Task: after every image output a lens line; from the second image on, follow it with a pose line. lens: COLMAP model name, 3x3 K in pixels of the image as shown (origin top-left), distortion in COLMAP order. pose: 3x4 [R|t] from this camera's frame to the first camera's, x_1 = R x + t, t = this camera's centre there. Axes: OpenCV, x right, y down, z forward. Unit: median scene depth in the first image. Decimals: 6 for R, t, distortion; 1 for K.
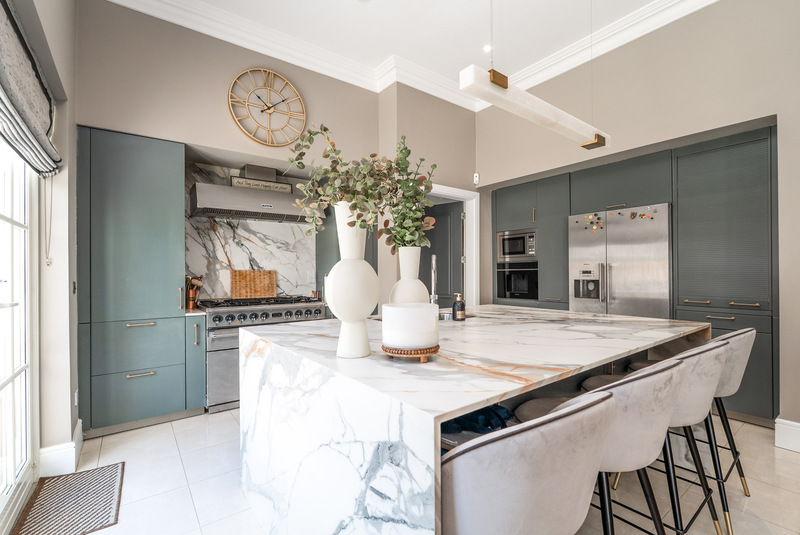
lens RADIAL K [[361.1, 0, 400.0], [0, 361.1, 267.5], [0, 0, 1]] dist [-0.002259, -0.000131]
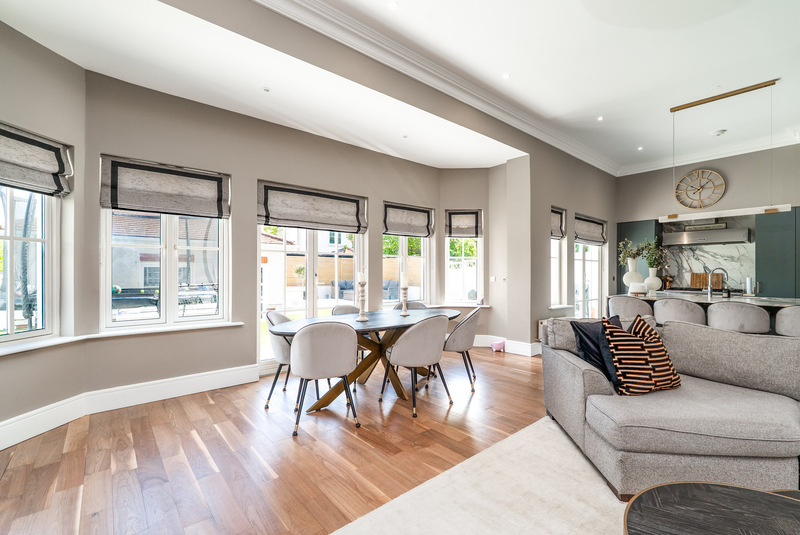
lens RADIAL K [[349.1, 0, 402.4], [0, 349.1, 270.4], [0, 0, 1]] dist [-0.001785, -0.000203]
pose [[0.055092, 0.003248, -0.998476, 1.291355], [0.008116, 0.999960, 0.003701, -0.025130], [0.998448, -0.008308, 0.055063, -0.632692]]
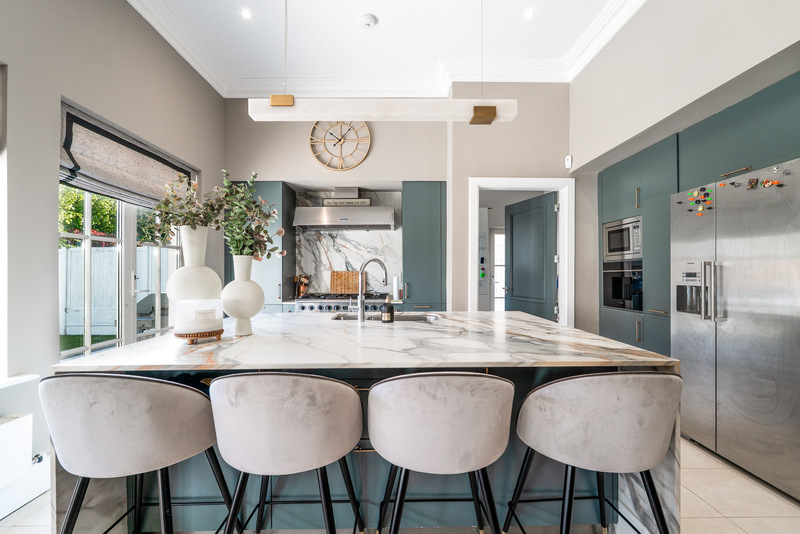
lens RADIAL K [[349.1, 0, 402.4], [0, 349.1, 269.9], [0, 0, 1]] dist [-0.001785, -0.000203]
pose [[0.807069, -0.000342, -0.590457, 0.469197], [0.005459, 0.999961, 0.006882, -0.003896], [0.590432, -0.008777, 0.807040, 0.144329]]
